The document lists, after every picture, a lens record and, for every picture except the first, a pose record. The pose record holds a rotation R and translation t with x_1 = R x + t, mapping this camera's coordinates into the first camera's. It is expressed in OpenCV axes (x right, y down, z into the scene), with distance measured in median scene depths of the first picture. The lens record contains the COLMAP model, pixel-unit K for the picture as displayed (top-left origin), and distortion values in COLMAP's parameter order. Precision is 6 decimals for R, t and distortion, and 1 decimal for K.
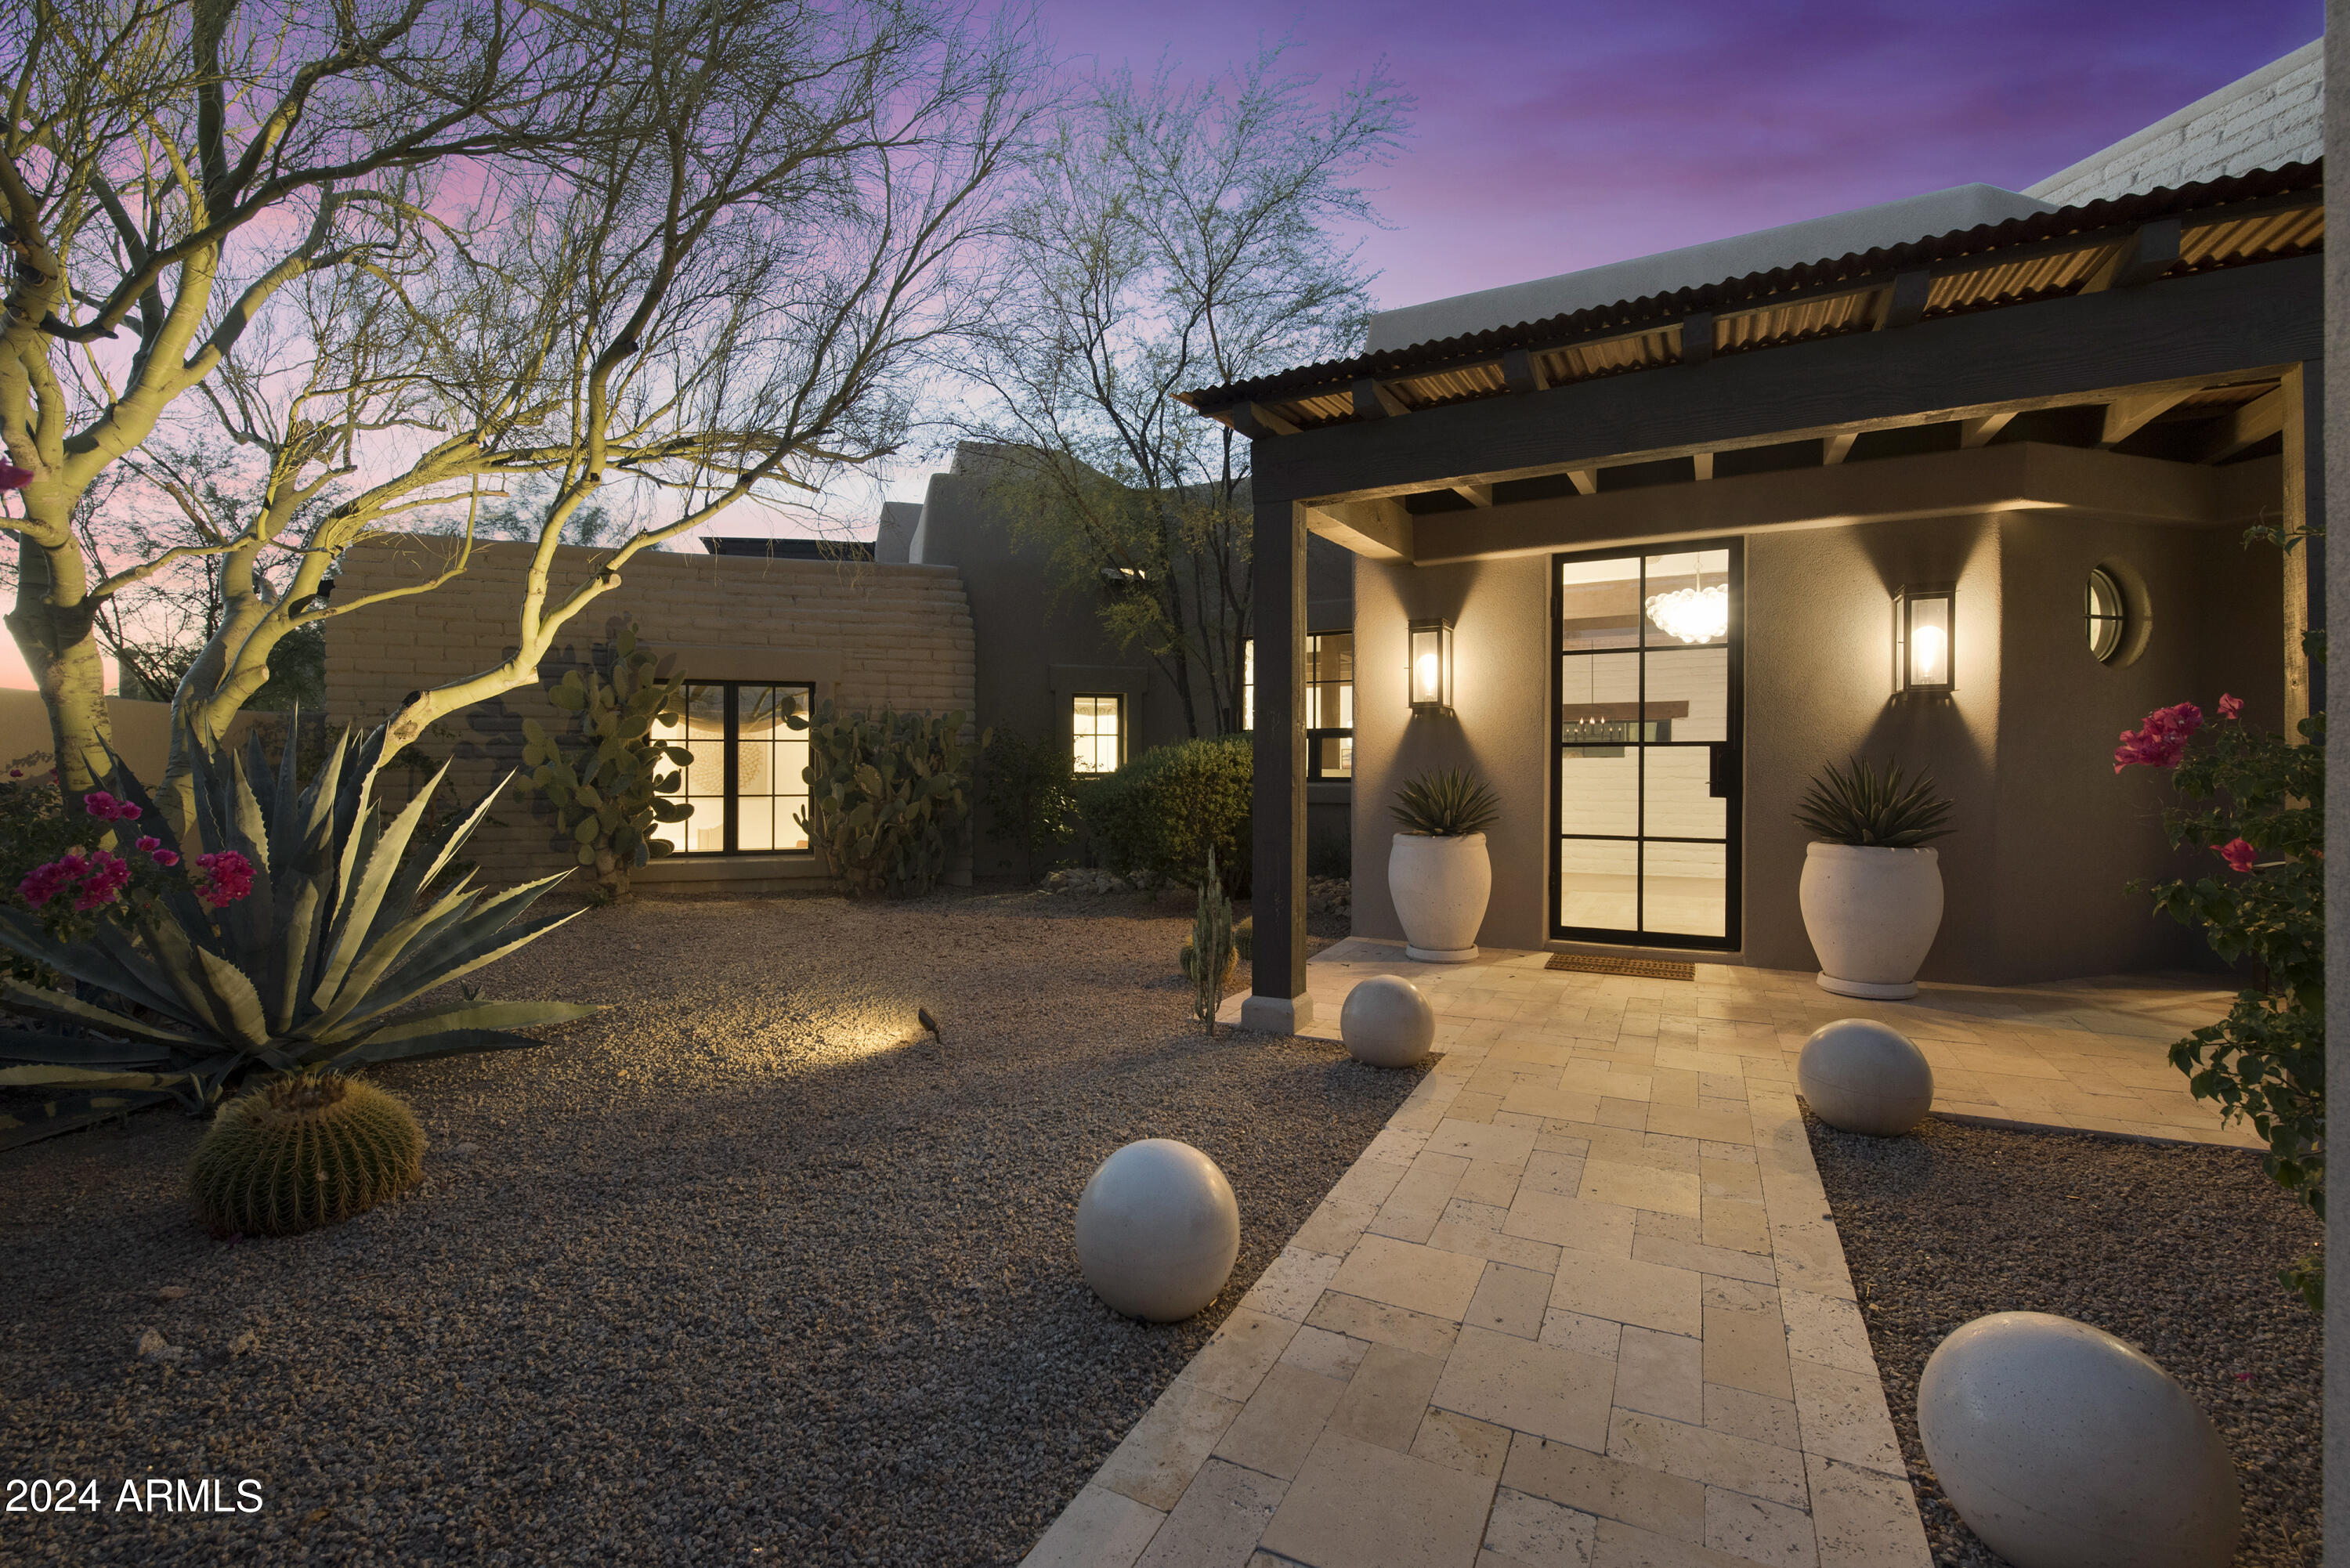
lens RADIAL K [[1026.6, 0, 1169.2], [0, 1026.6, 767.3], [0, 0, 1]] dist [0.000847, -0.000364]
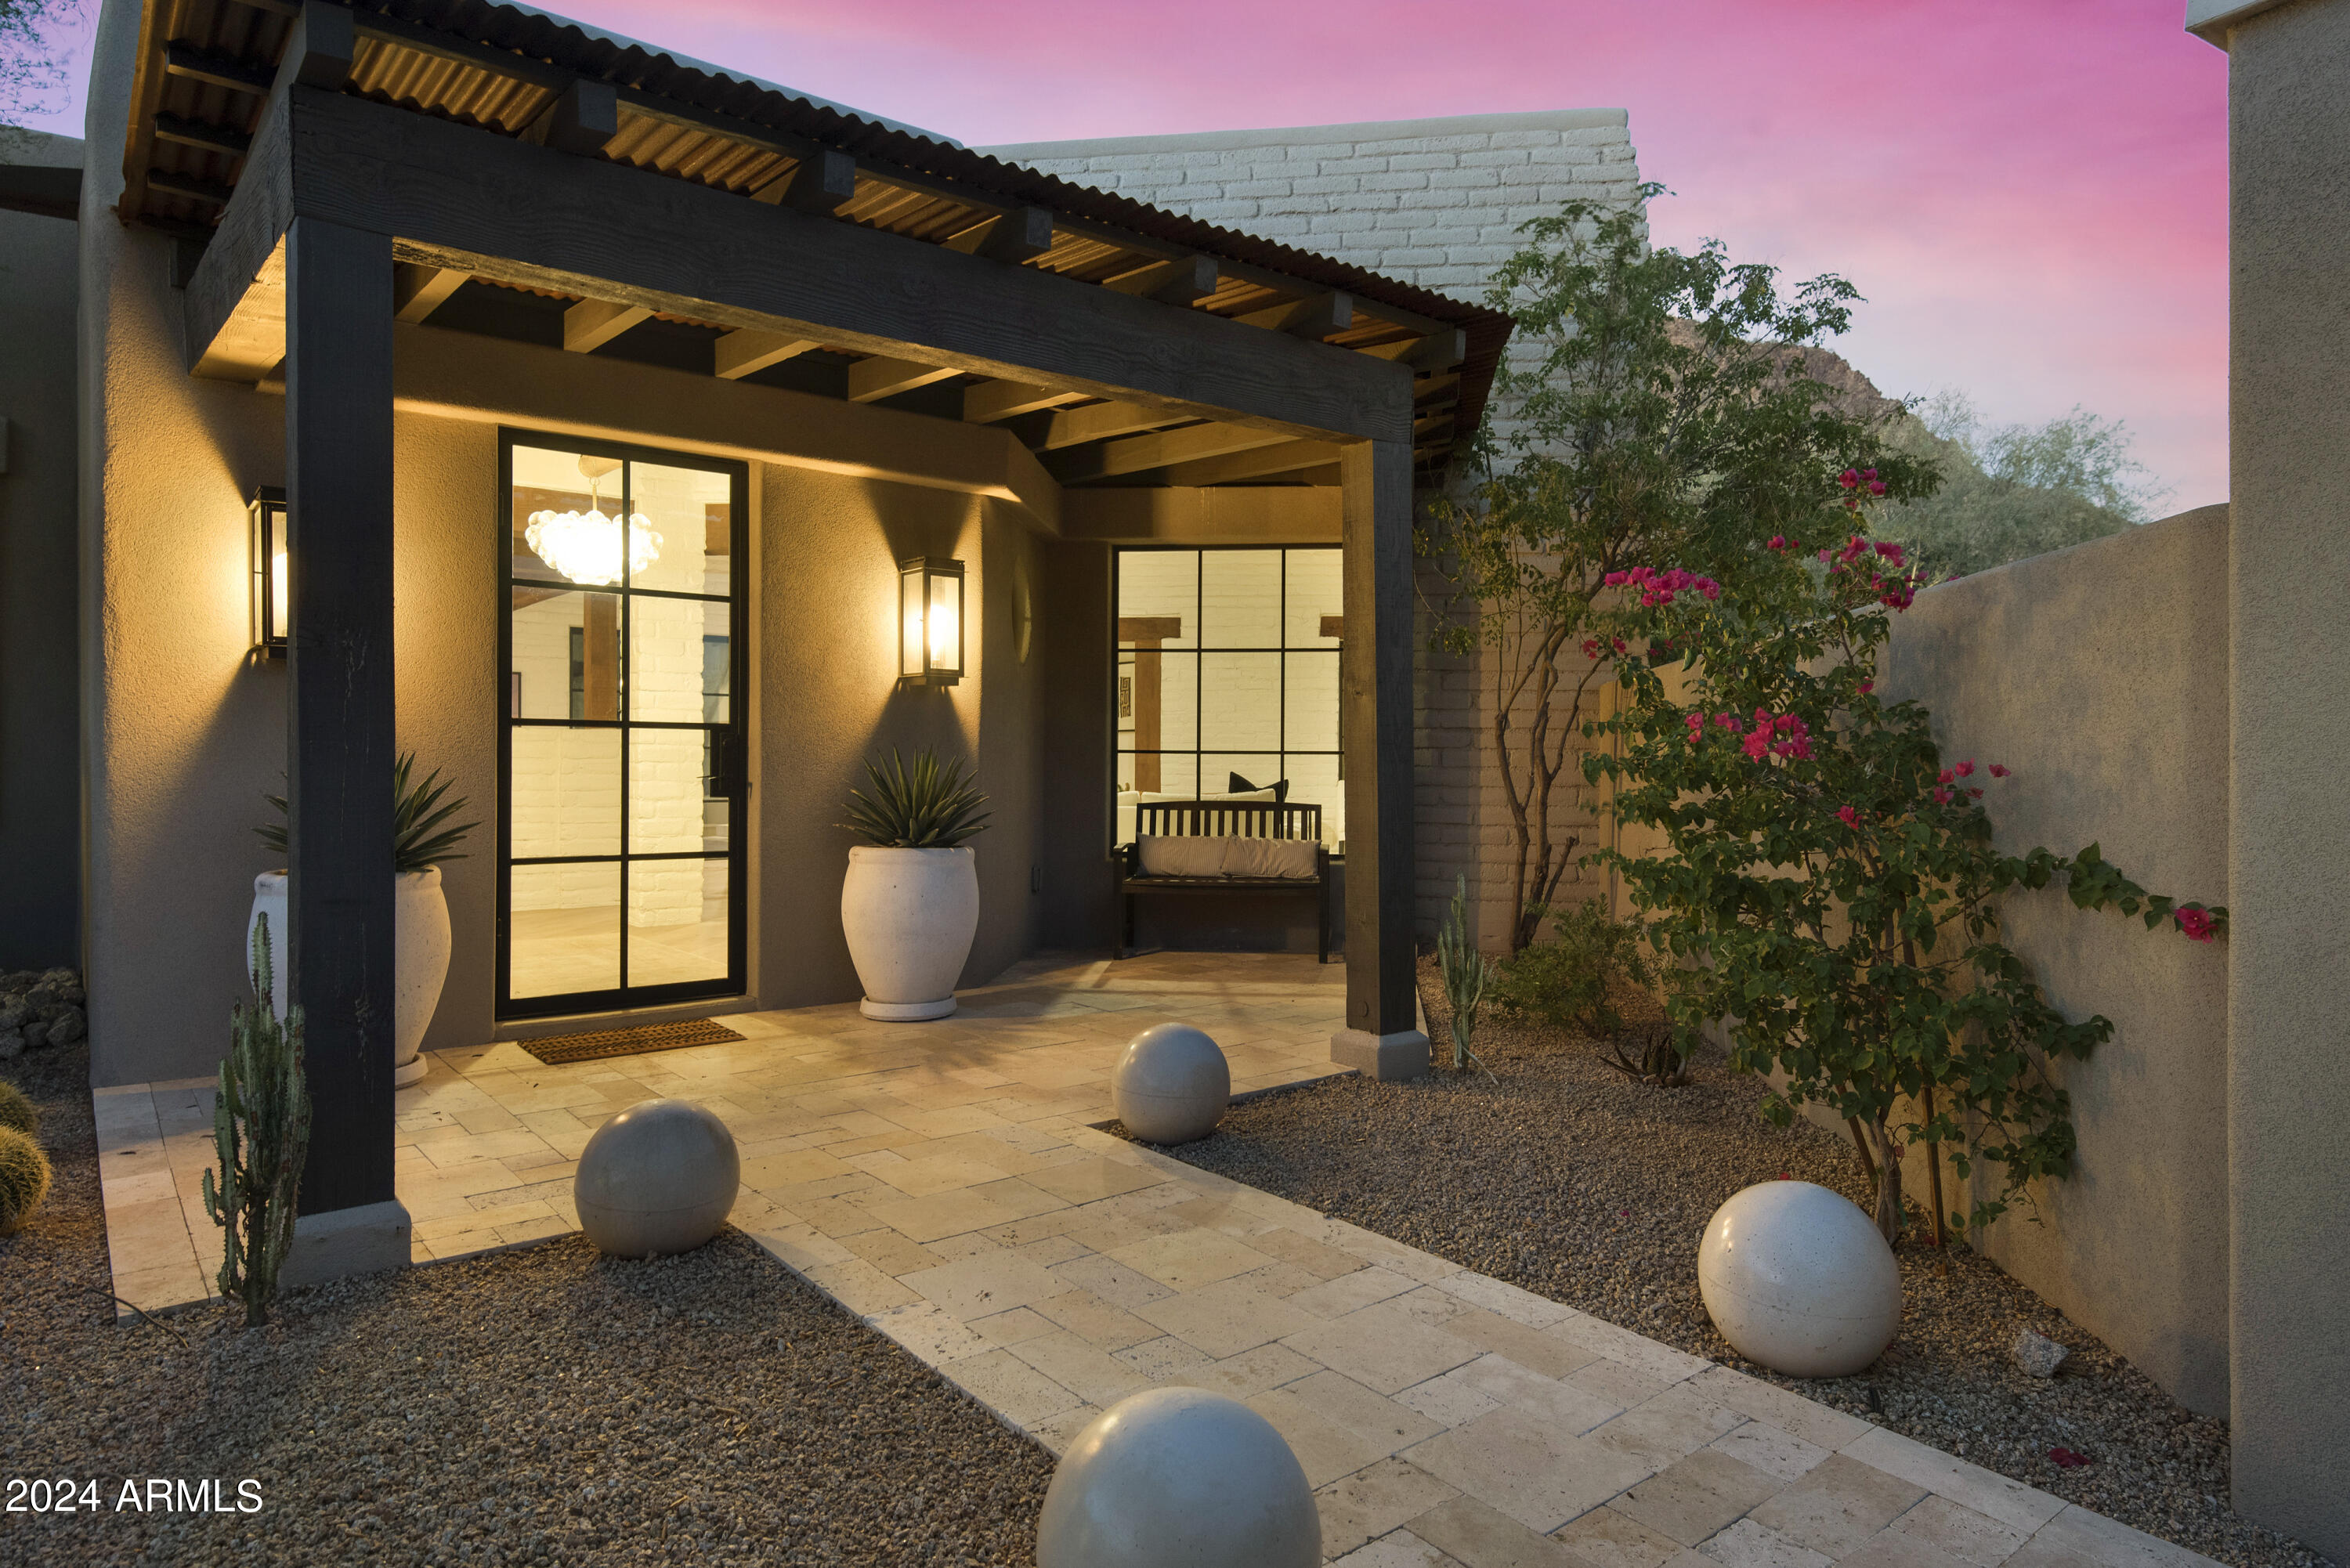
lens RADIAL K [[1401.6, 0, 1175.0], [0, 1401.6, 784.0], [0, 0, 1]] dist [0.017619, -0.000105]
pose [[0.392688, -0.010852, 0.919608, -0.374047], [-0.006298, 0.999875, 0.014488, 0.002353], [-0.919650, -0.011481, 0.392571, 0.350451]]
